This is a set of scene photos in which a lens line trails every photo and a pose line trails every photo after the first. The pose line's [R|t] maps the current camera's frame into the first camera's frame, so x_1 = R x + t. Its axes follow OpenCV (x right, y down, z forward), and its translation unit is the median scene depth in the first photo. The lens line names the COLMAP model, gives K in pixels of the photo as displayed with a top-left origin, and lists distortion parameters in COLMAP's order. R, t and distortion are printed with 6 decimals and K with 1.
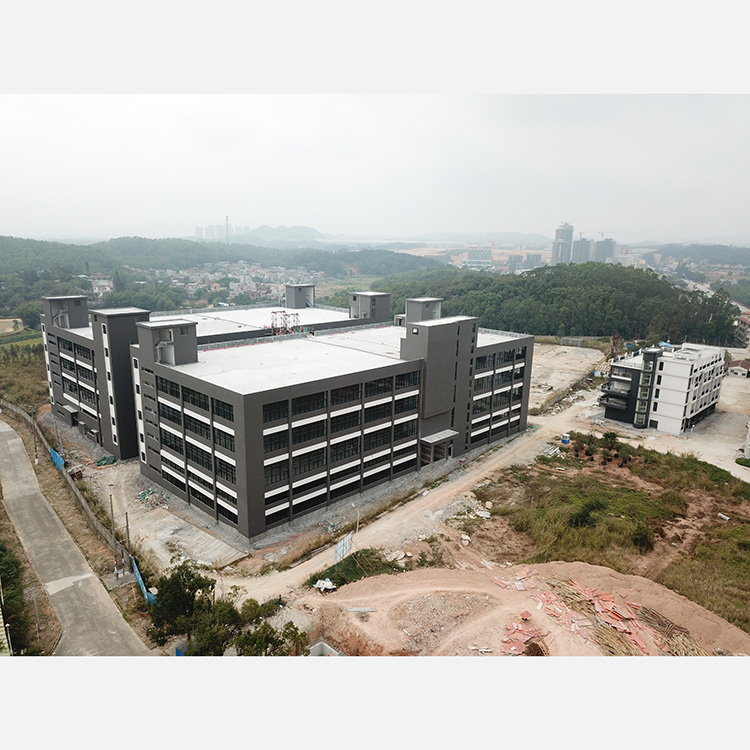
lens RADIAL K [[575.5, 0, 373.3], [0, 575.5, 380.0], [0, 0, 1]] dist [0.024746, -0.023951]
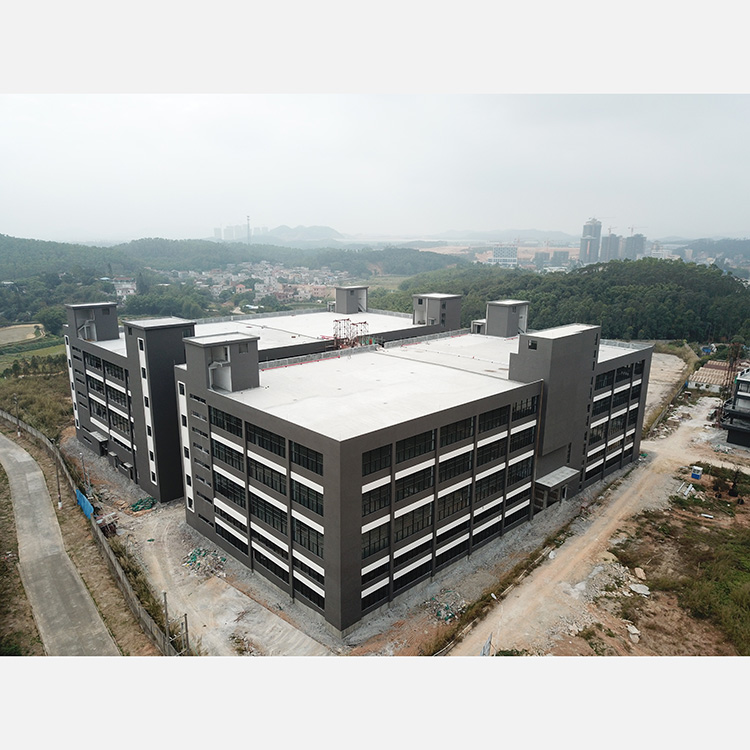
lens RADIAL K [[575.5, 0, 371.8], [0, 575.5, 378.8], [0, 0, 1]] dist [0.024746, -0.023951]
pose [[0.999522, -0.004605, -0.030581, -0.109545], [0.004573, 0.999989, -0.001121, -0.035271], [0.030586, 0.000980, 0.999532, 0.186019]]
